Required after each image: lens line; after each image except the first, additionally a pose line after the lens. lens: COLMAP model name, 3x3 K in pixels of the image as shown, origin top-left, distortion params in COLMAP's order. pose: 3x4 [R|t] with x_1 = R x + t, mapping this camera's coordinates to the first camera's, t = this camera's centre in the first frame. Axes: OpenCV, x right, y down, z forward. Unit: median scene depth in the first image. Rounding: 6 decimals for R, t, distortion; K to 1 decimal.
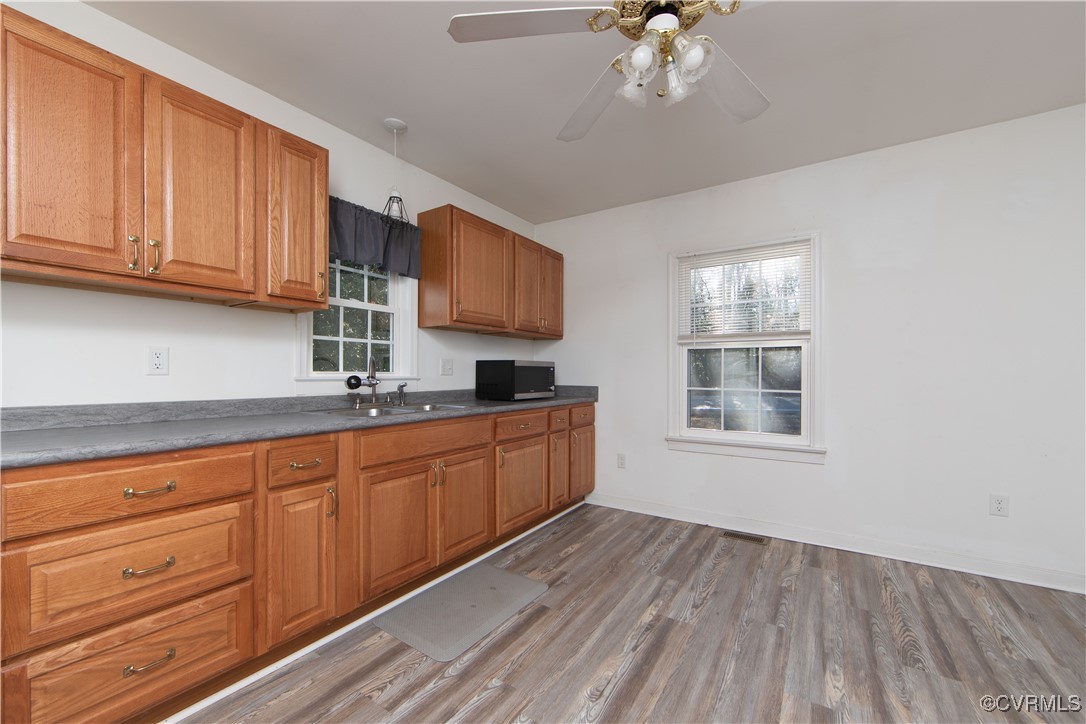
lens RADIAL K [[436.3, 0, 540.5], [0, 436.3, 371.4], [0, 0, 1]] dist [-0.001571, -0.000371]
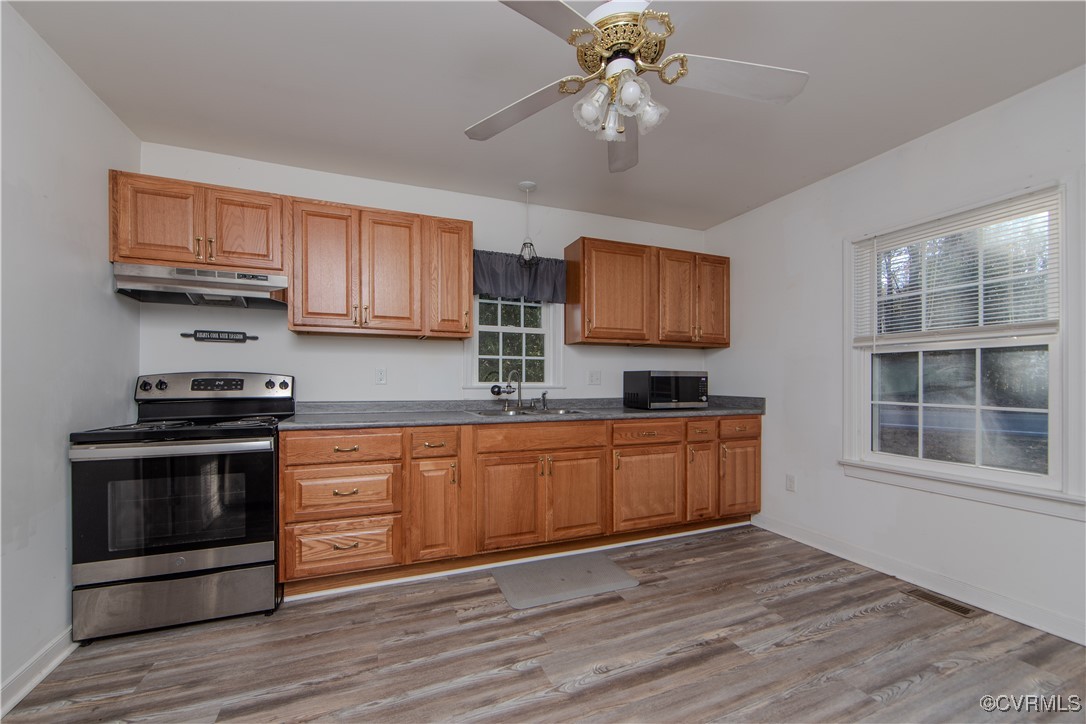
lens RADIAL K [[434.2, 0, 542.1], [0, 434.2, 379.9], [0, 0, 1]] dist [-0.000805, -0.000439]
pose [[0.824900, -0.003688, -0.565266, 0.391425], [0.002569, 0.999993, -0.002775, -0.002065], [0.565272, 0.000837, 0.824904, -0.006360]]
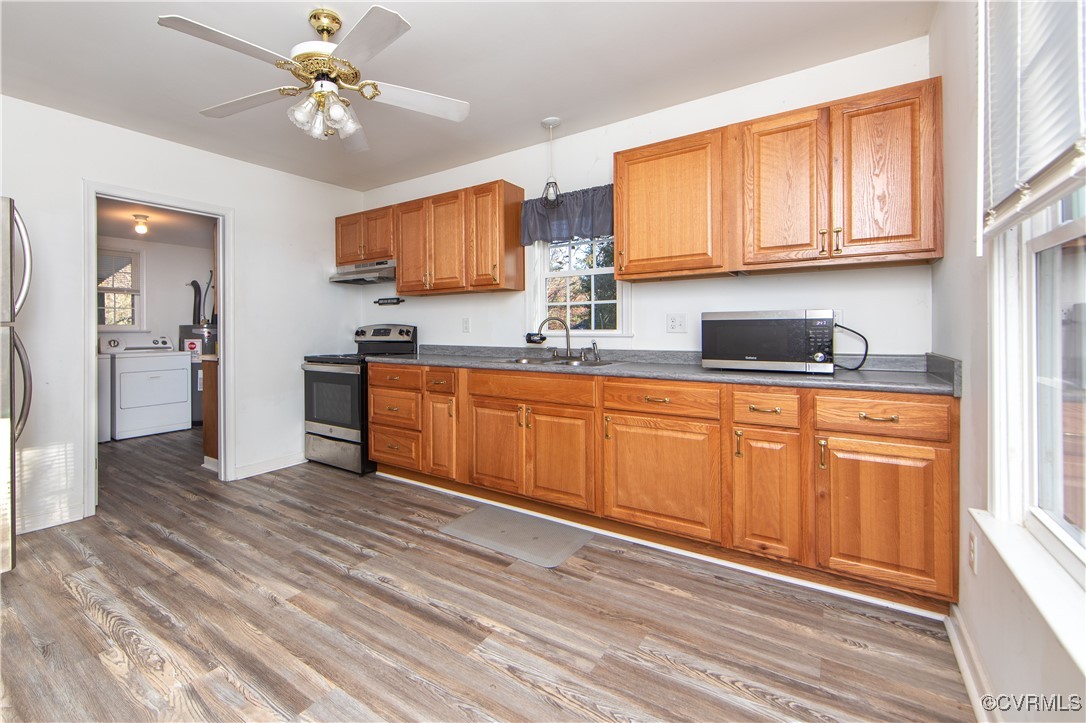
lens RADIAL K [[490.4, 0, 470.0], [0, 490.4, 326.9], [0, 0, 1]] dist [-0.001708, -0.000331]
pose [[-0.077403, -0.006753, -0.996977, 0.969219], [0.008723, 0.999934, -0.007450, 0.000163], [0.996962, -0.009274, -0.077339, 0.847863]]
